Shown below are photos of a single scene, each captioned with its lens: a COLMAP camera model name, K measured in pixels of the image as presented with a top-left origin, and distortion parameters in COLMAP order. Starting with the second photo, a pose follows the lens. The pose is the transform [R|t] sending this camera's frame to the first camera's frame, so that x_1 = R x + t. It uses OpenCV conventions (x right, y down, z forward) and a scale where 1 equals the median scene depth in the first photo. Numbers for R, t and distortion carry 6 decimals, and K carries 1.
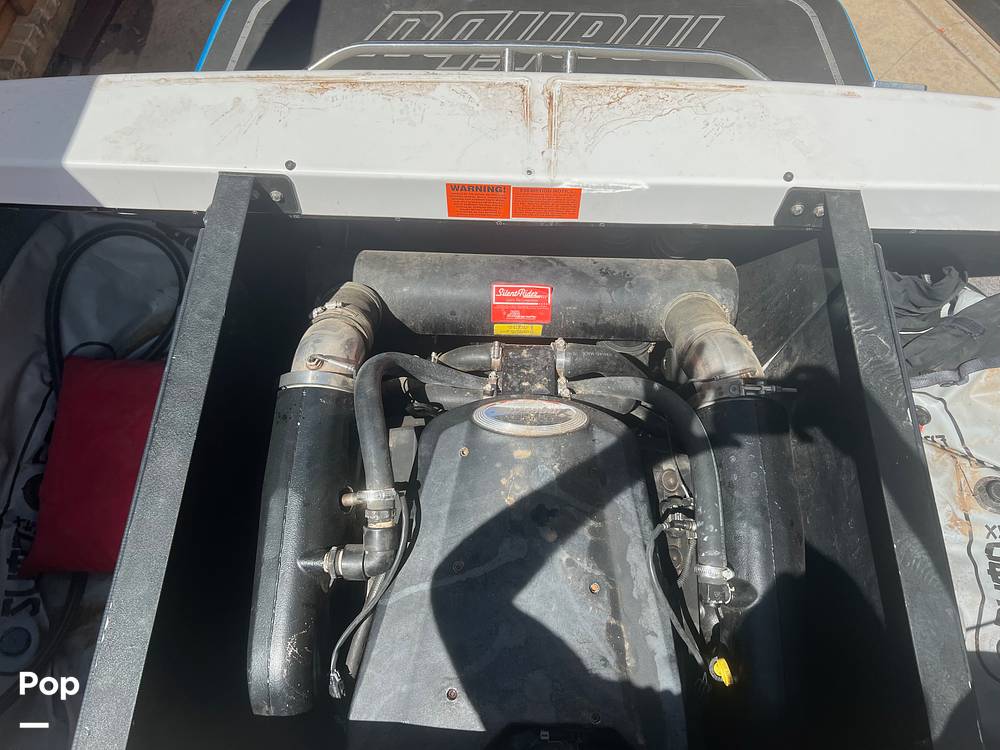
lens RADIAL K [[757.4, 0, 500.0], [0, 757.4, 375.0], [0, 0, 1]] dist [0.078903, -0.137350]
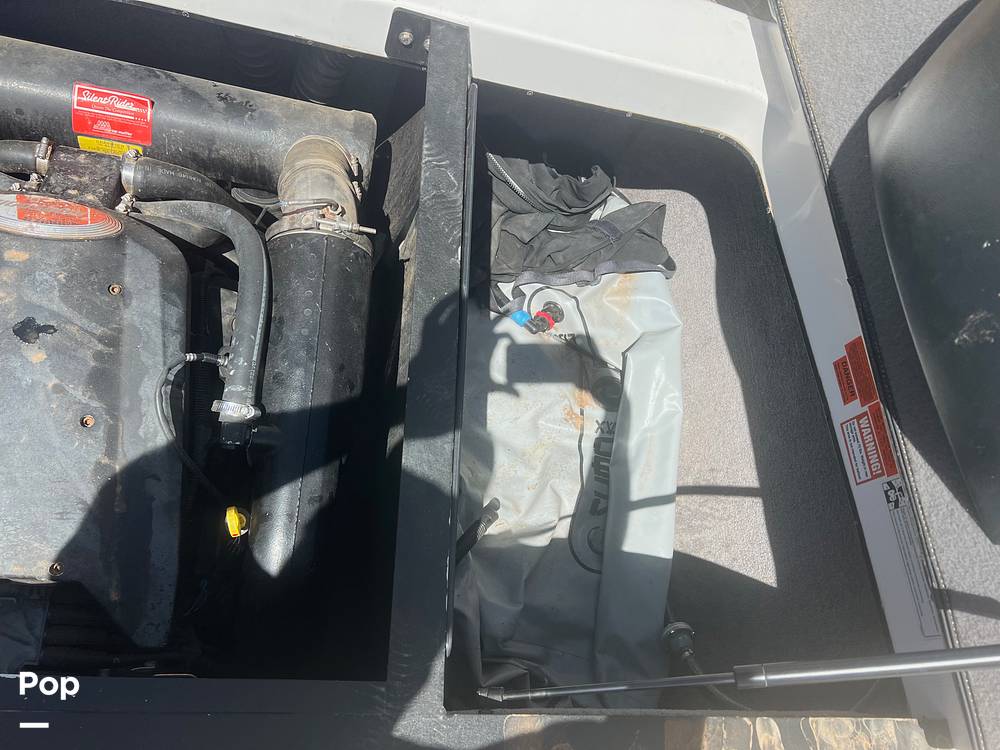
lens RADIAL K [[758.9, 0, 498.6], [0, 758.9, 359.8], [0, 0, 1]] dist [0.060130, -0.072189]
pose [[0.955905, 0.095473, 0.277724, 0.234145], [-0.109582, 0.993337, 0.035693, 0.100567], [-0.272465, -0.064553, 0.959998, 0.060782]]
